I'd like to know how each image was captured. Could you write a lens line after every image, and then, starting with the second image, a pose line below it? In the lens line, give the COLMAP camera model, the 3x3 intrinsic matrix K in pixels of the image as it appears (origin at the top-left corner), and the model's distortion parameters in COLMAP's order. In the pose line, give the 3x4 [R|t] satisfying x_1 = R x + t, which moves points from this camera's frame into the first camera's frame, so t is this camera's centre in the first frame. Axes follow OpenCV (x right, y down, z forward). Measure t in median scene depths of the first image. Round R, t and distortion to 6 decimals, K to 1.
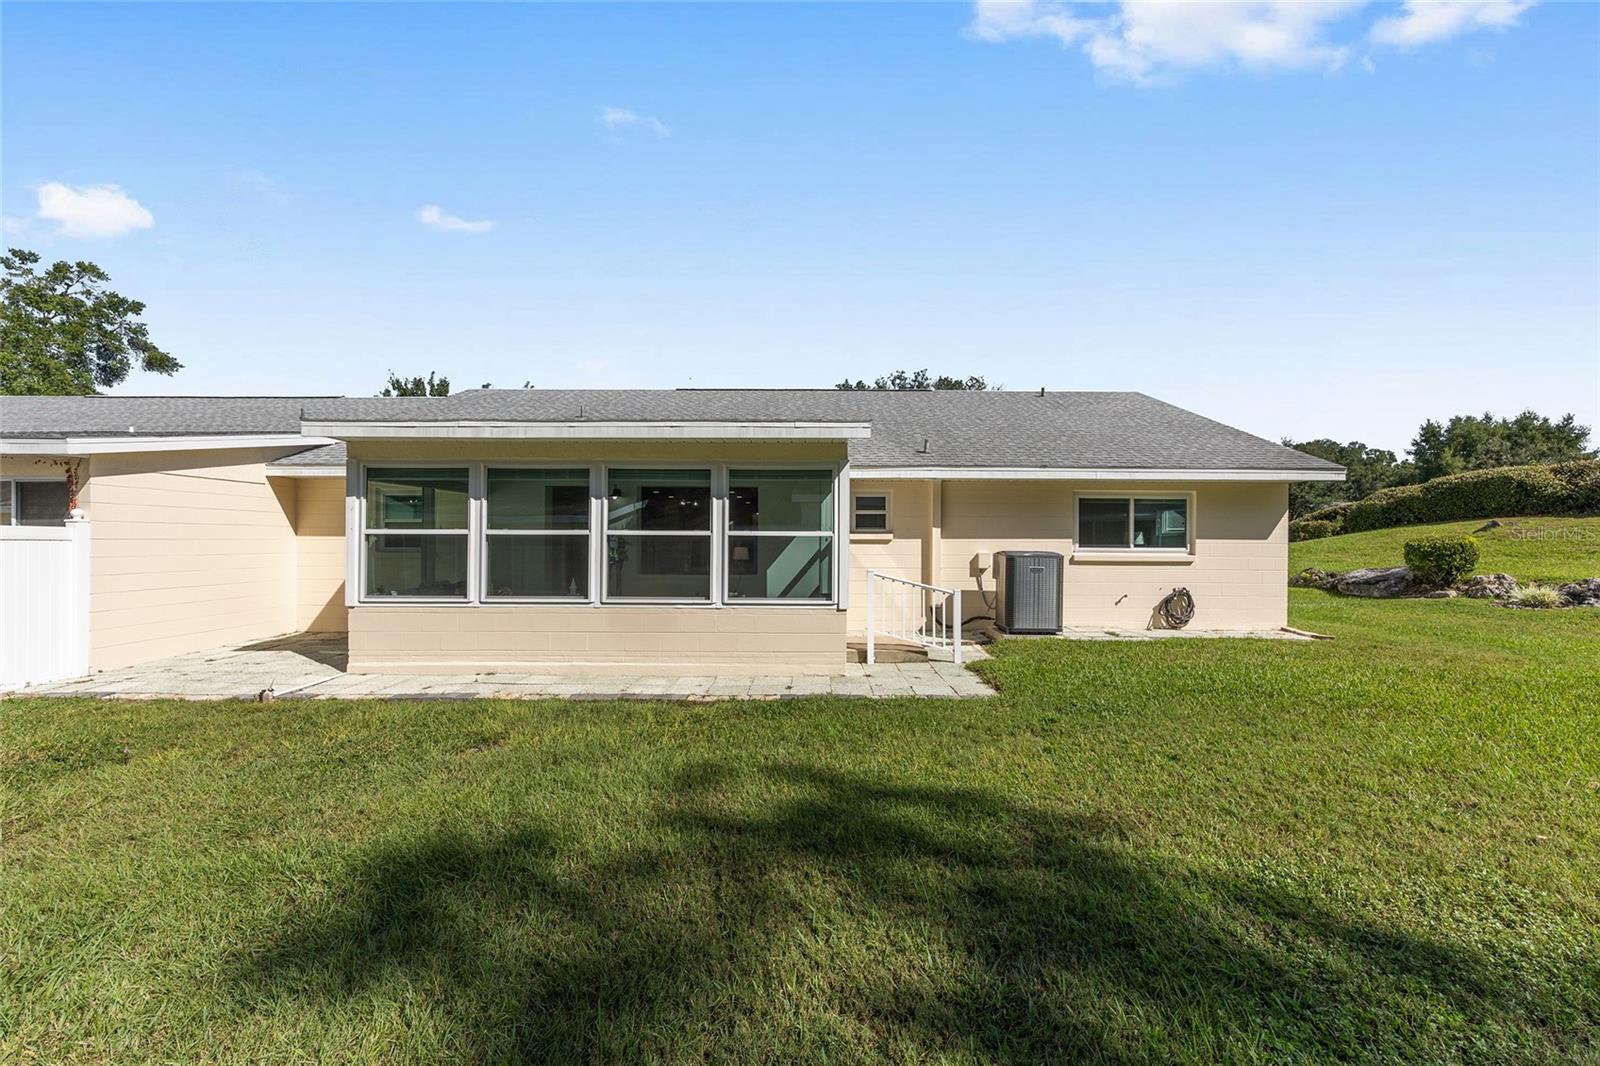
lens RADIAL K [[629.2, 0, 800.7], [0, 629.2, 558.0], [0, 0, 1]] dist [-0.001045, 0.000122]
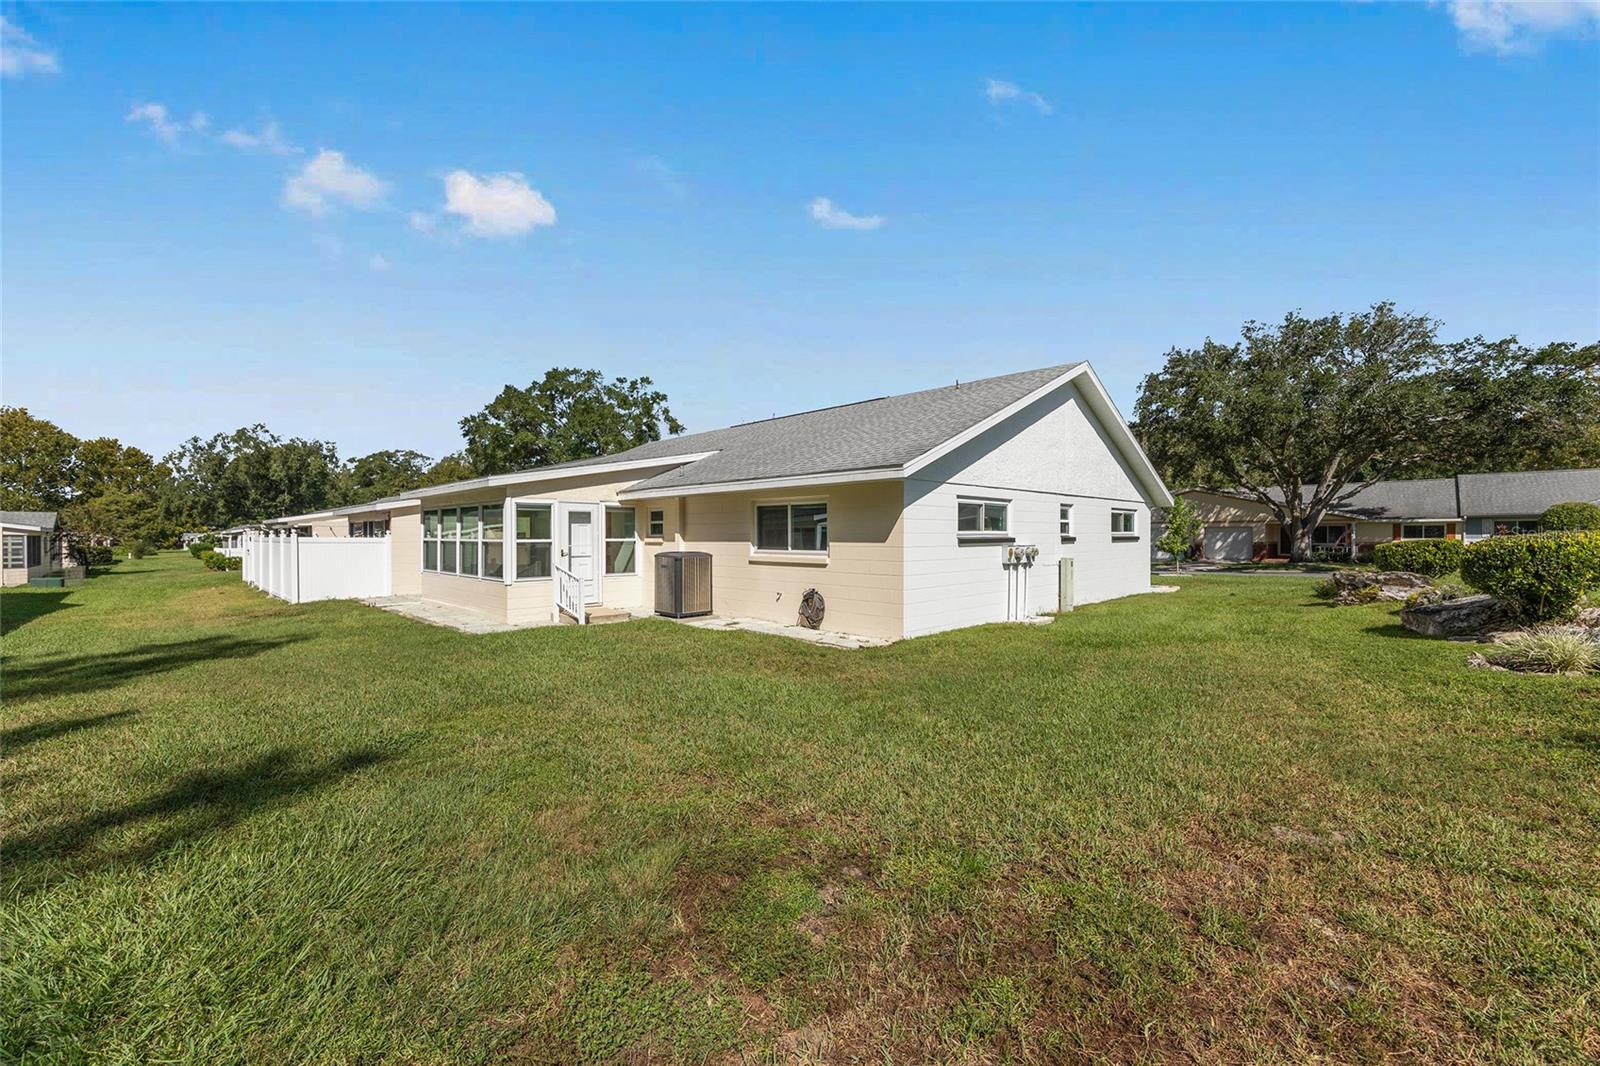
lens RADIAL K [[640.4, 0, 800.0], [0, 640.4, 533.0], [0, 0, 1]] dist [-0.003648, 0.000798]
pose [[0.715745, -0.009339, -0.698299, 1.310814], [-0.013295, 0.999547, -0.026995, -0.015750], [0.698235, 0.028605, 0.715297, 0.223482]]
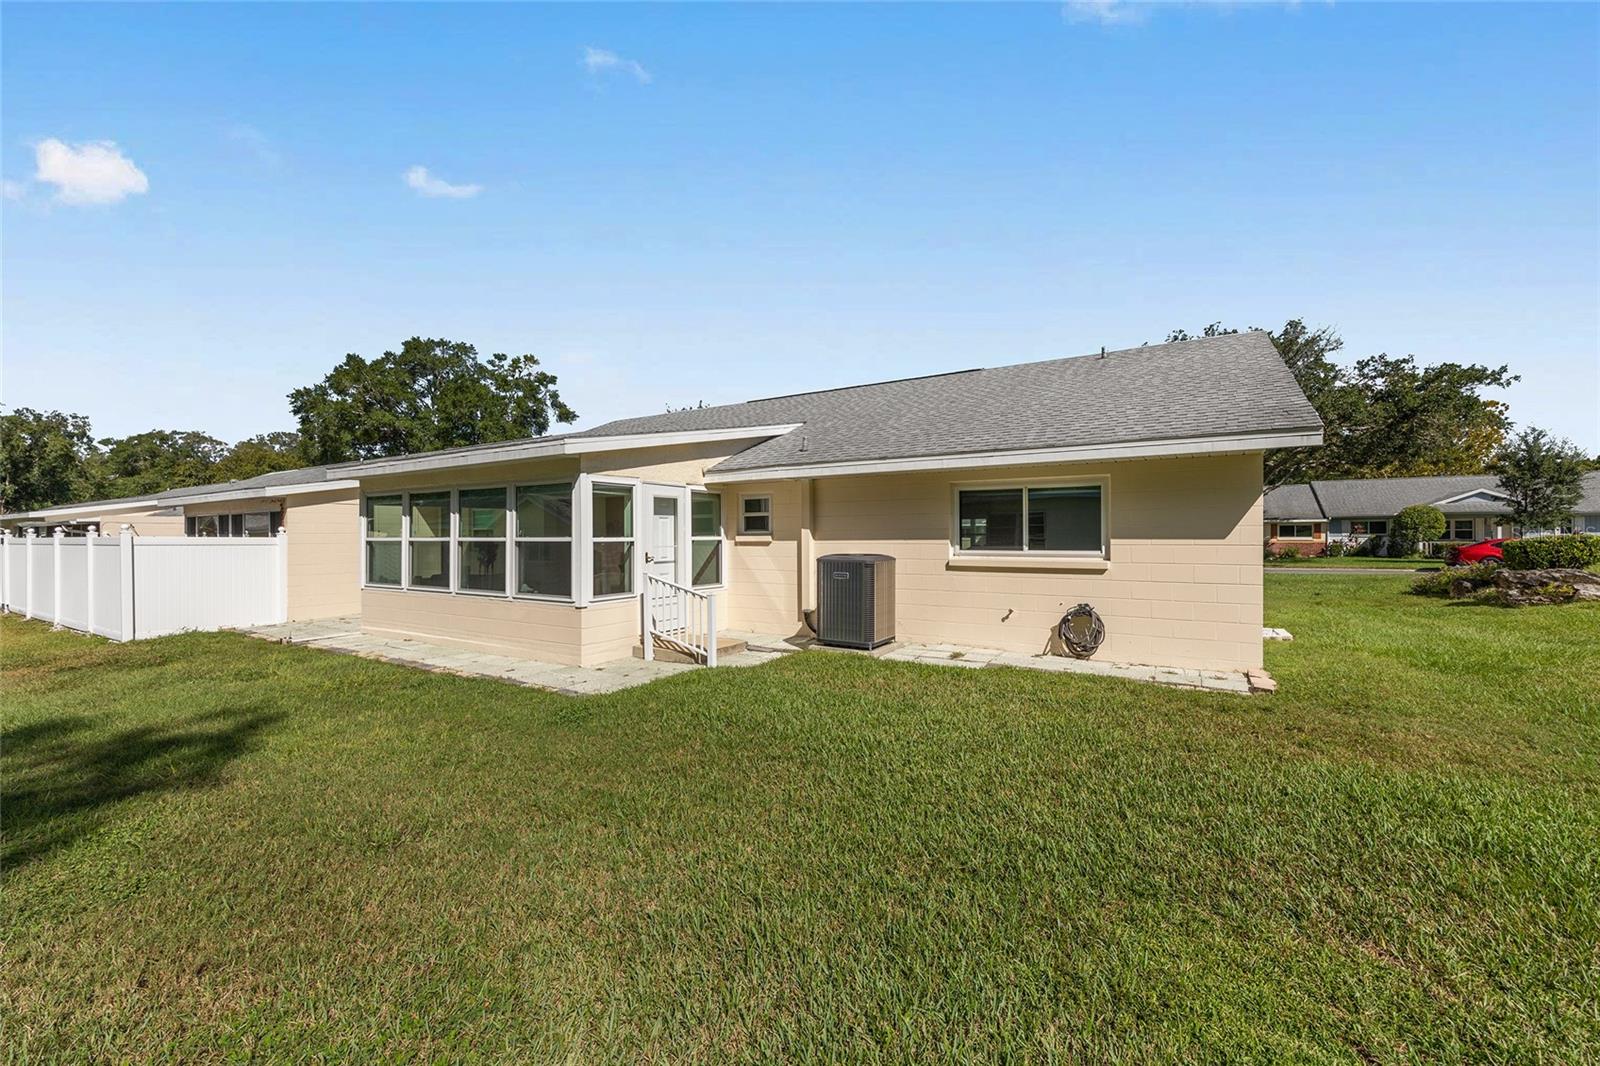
lens RADIAL K [[637.4, 0, 802.4], [0, 637.4, 539.4], [0, 0, 1]] dist [0.001556, 0.000154]
pose [[0.855882, -0.005939, -0.517137, 0.701933], [-0.005619, 0.999768, -0.020782, -0.011630], [0.517141, 0.020692, 0.855650, 0.171300]]
